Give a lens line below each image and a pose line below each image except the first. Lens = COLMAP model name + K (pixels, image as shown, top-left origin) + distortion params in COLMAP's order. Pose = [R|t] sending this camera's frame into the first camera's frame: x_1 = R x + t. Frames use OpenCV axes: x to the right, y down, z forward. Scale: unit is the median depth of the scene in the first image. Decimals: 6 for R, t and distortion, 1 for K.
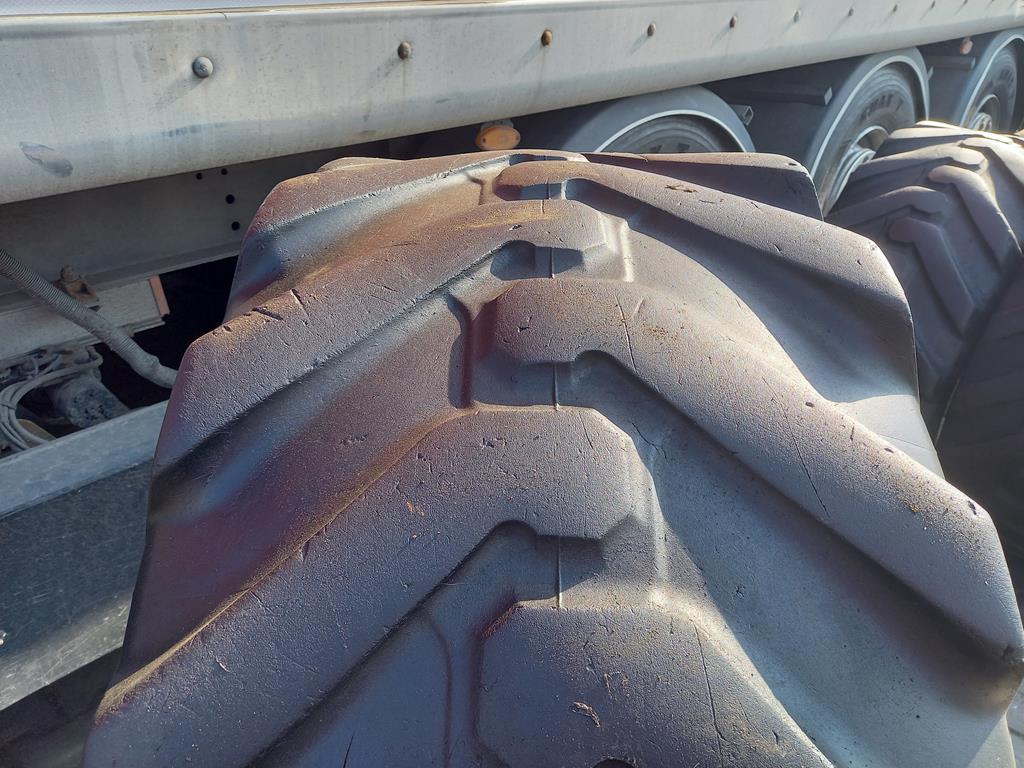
lens RADIAL K [[759.4, 0, 512.0], [0, 759.4, 384.0], [0, 0, 1]] dist [0.006105, -0.011169]
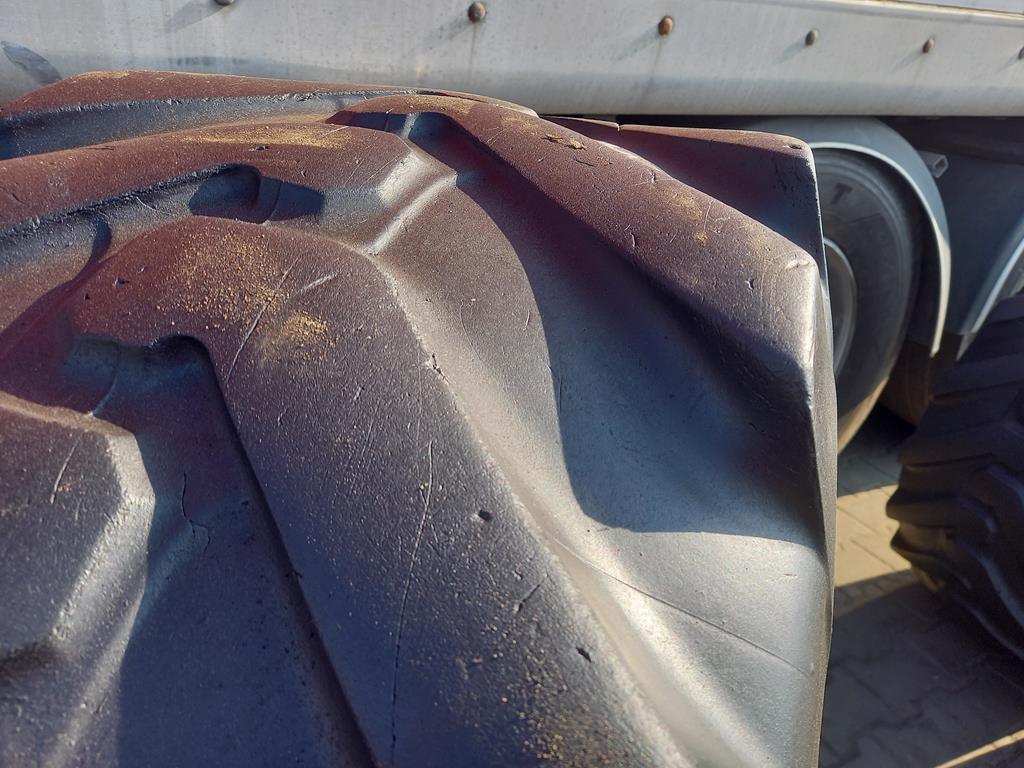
lens RADIAL K [[759.4, 0, 512.0], [0, 759.4, 384.0], [0, 0, 1]] dist [0.006105, -0.011169]
pose [[0.954459, 0.200927, -0.220536, 0.206896], [-0.208543, 0.977945, -0.011563, -0.022786], [0.213348, 0.057028, 0.975310, 0.212632]]
